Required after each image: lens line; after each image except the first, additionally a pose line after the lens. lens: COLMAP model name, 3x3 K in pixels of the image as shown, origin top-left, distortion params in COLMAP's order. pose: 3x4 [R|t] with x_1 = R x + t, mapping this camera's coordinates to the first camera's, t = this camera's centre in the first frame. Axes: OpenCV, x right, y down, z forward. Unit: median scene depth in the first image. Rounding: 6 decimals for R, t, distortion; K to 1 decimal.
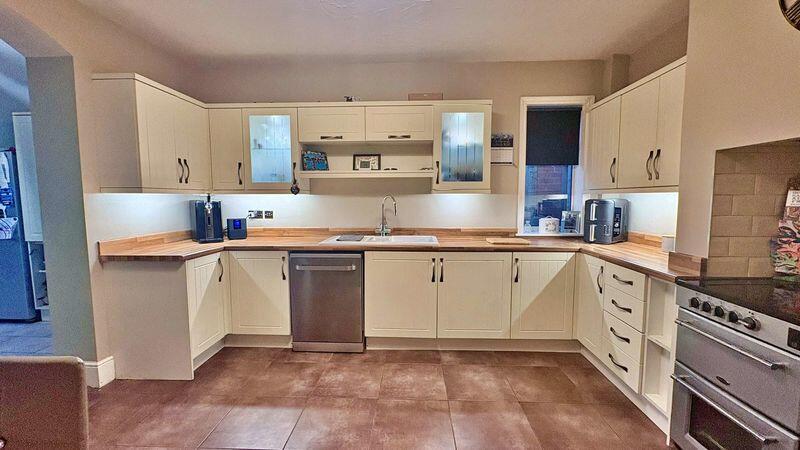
lens RADIAL K [[324.8, 0, 400.0], [0, 324.8, 225.0], [0, 0, 1]] dist [-0.001385, -0.000133]
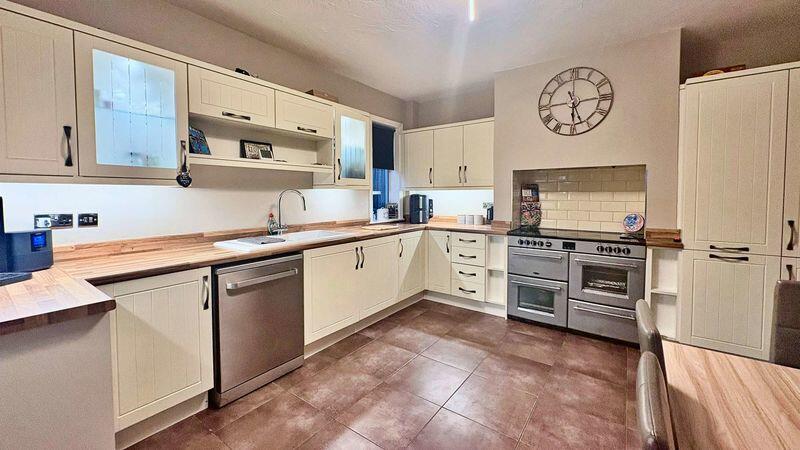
lens RADIAL K [[318.8, 0, 399.2], [0, 318.8, 206.1], [0, 0, 1]] dist [-0.000119, 0.000047]
pose [[0.553983, -0.029259, 0.832014, -0.667658], [0.070216, 0.997463, -0.011675, -0.013117], [-0.829562, 0.064889, 0.554632, 0.261284]]
